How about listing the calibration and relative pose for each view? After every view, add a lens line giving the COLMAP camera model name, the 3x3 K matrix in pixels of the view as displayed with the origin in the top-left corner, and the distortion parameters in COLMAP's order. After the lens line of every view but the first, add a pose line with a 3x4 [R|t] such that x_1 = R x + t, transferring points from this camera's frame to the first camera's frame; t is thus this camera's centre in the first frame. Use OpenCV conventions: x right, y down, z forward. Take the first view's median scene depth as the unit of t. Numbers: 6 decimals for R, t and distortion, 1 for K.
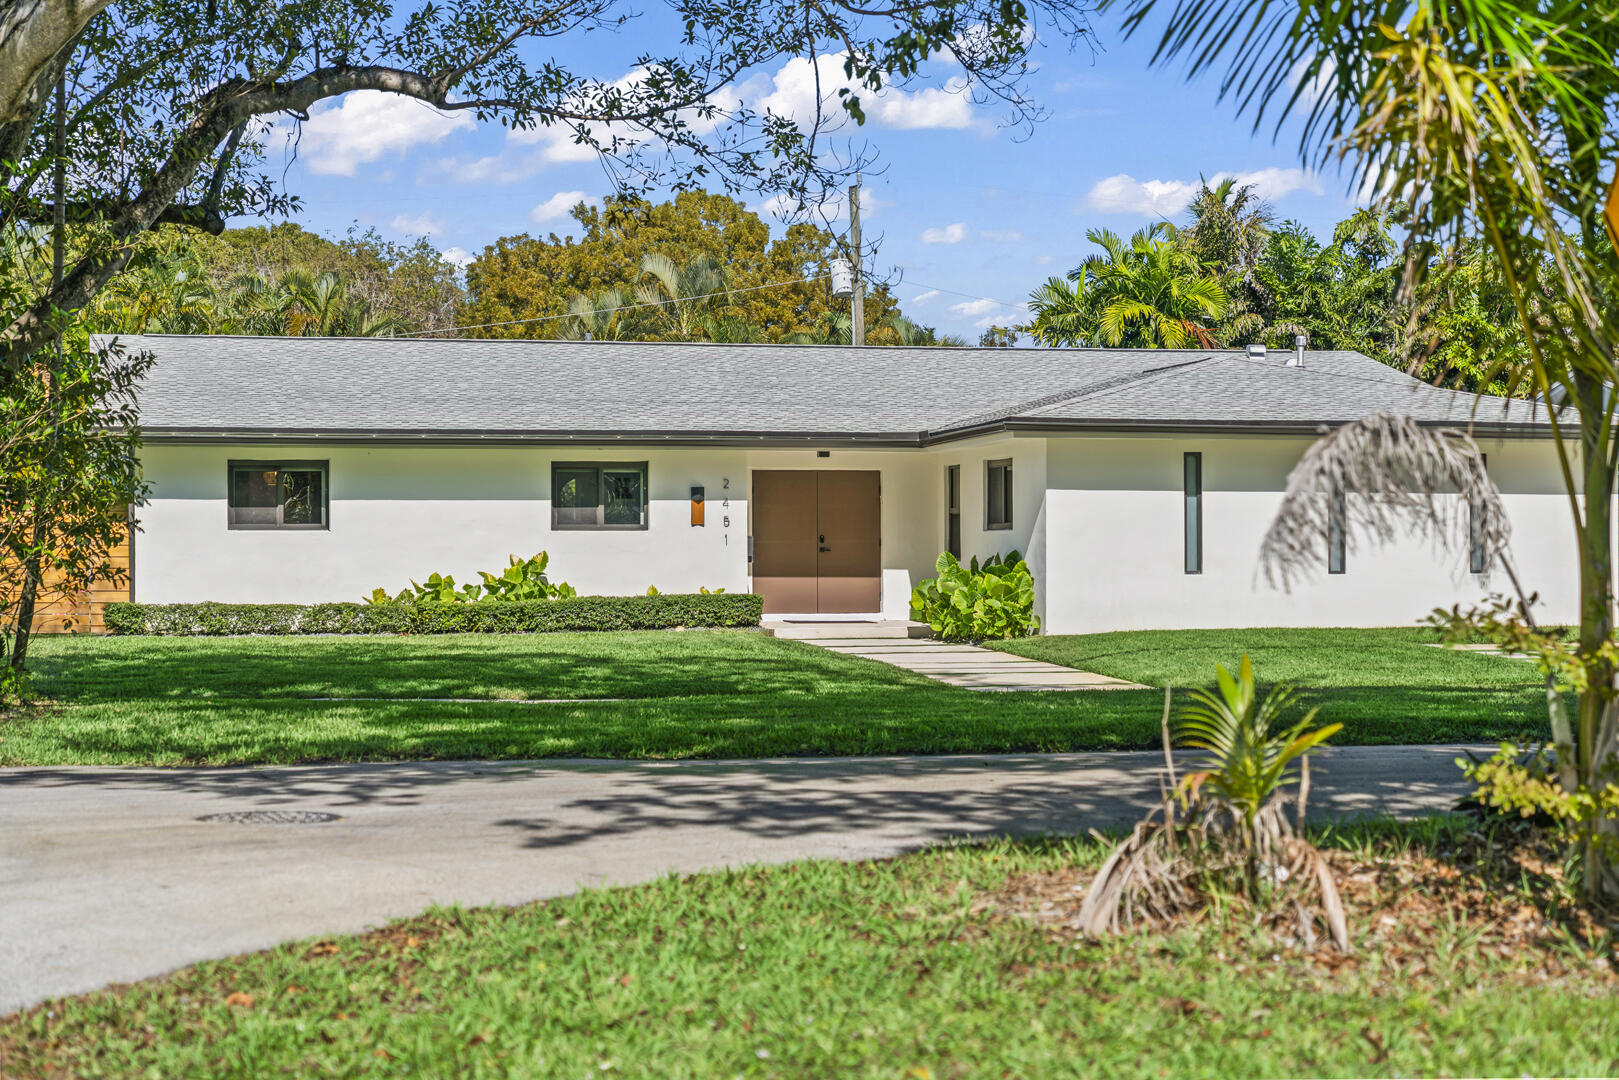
lens RADIAL K [[3013.4, 0, 810.0], [0, 3013.4, 541.8], [0, 0, 1]] dist [0.017946, 0.000000]
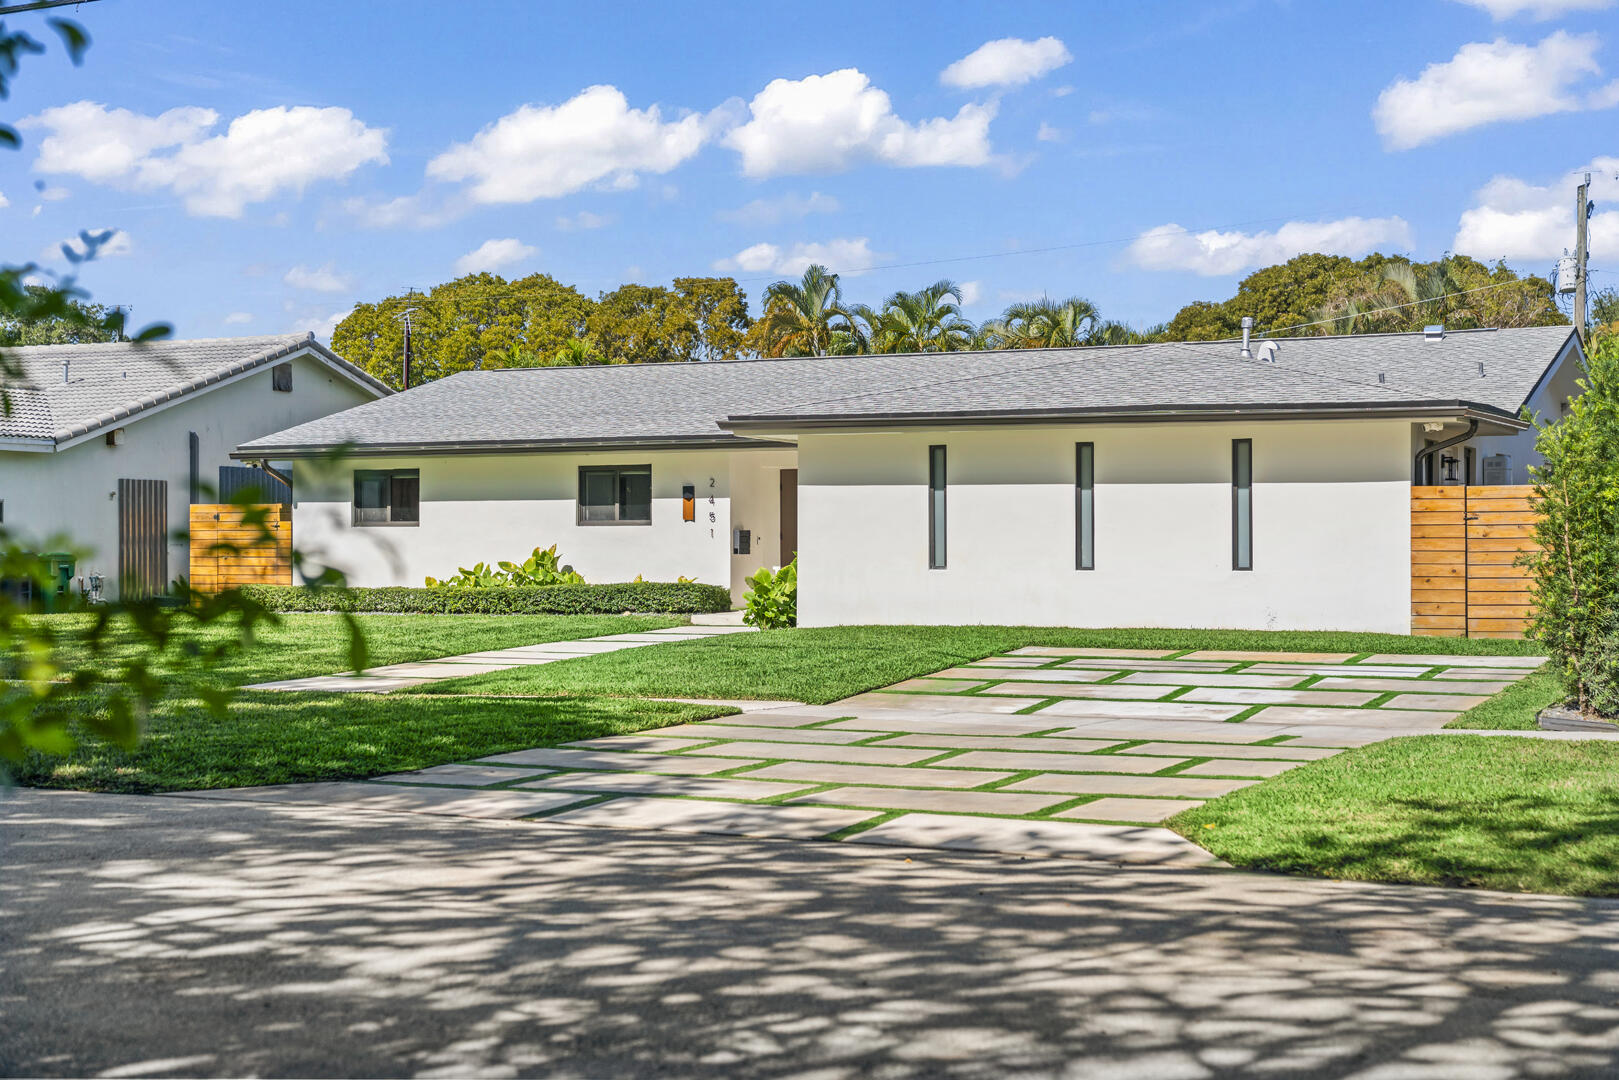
lens RADIAL K [[2326.1, 0, 809.3], [0, 2326.1, 541.3], [0, 0, 1]] dist [0.048706, 0.000000]
pose [[0.788041, 0.001090, -0.615622, 0.526786], [0.003943, 0.999969, 0.006817, -0.003549], [0.615611, -0.007799, 0.788012, 0.351377]]
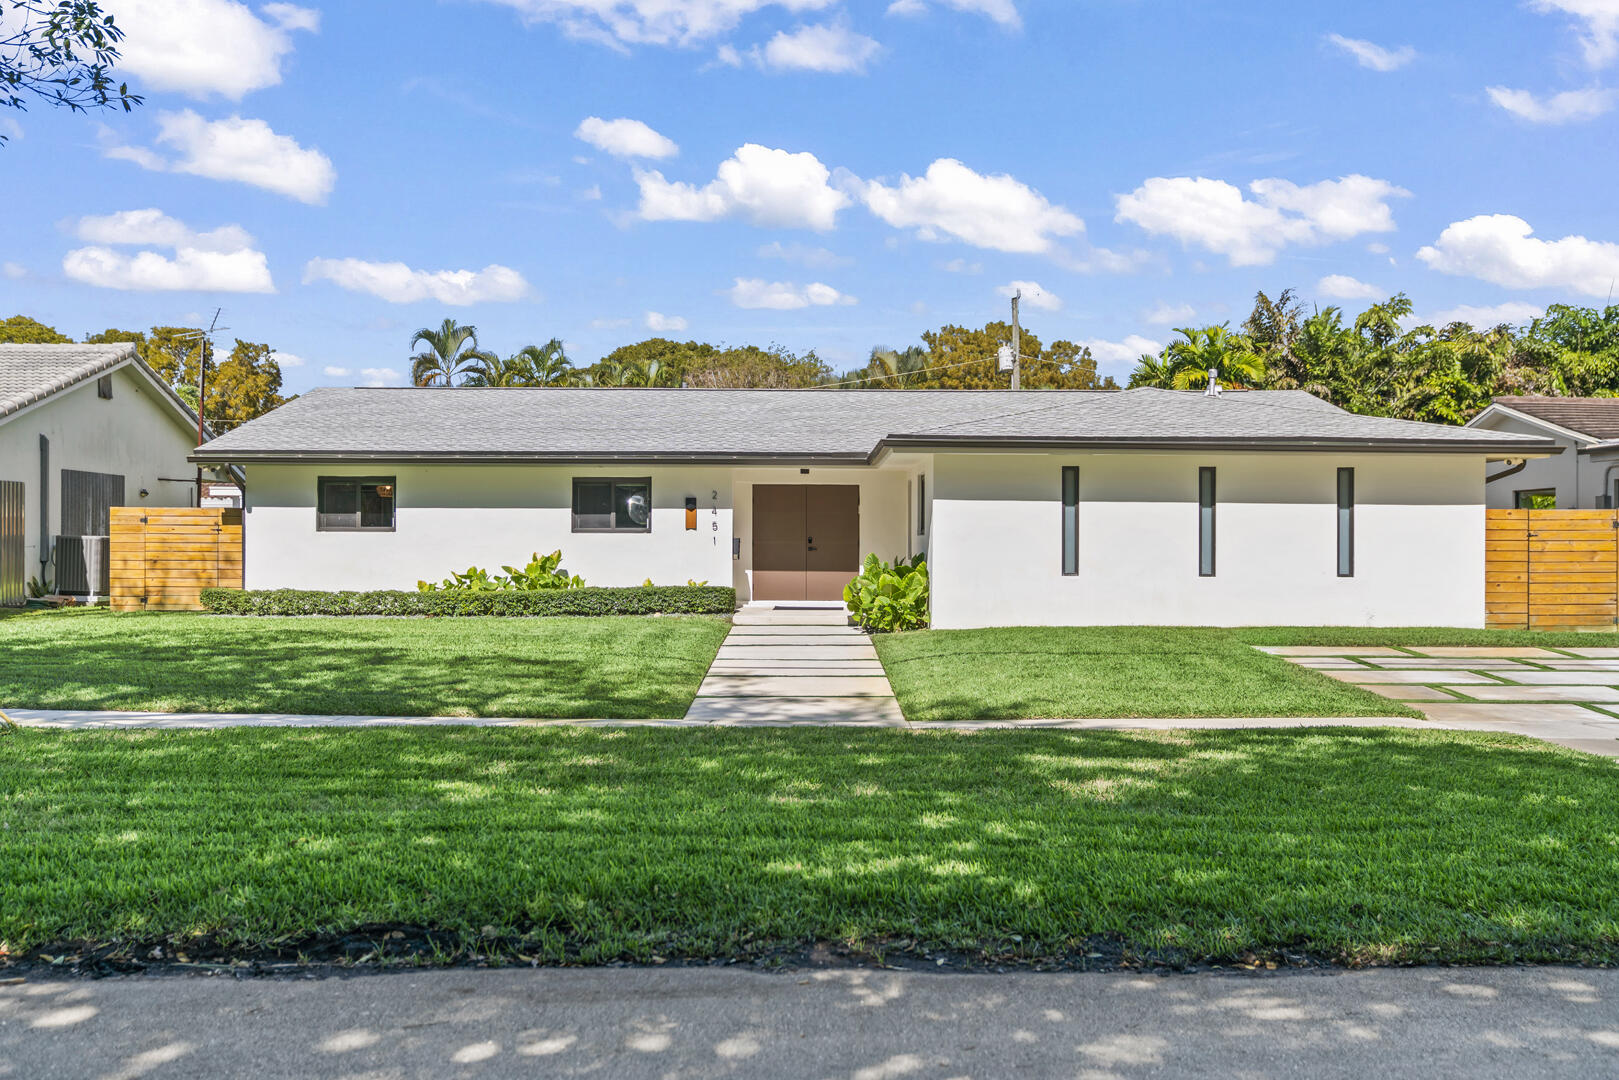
lens RADIAL K [[1588.3, 0, 808.4], [0, 1588.3, 533.1], [0, 0, 1]] dist [0.003285, 0.000000]
pose [[0.976099, 0.005224, -0.217263, 0.150096], [-0.005059, 0.999986, 0.001316, -0.004995], [0.217267, -0.000186, 0.976112, 0.379705]]
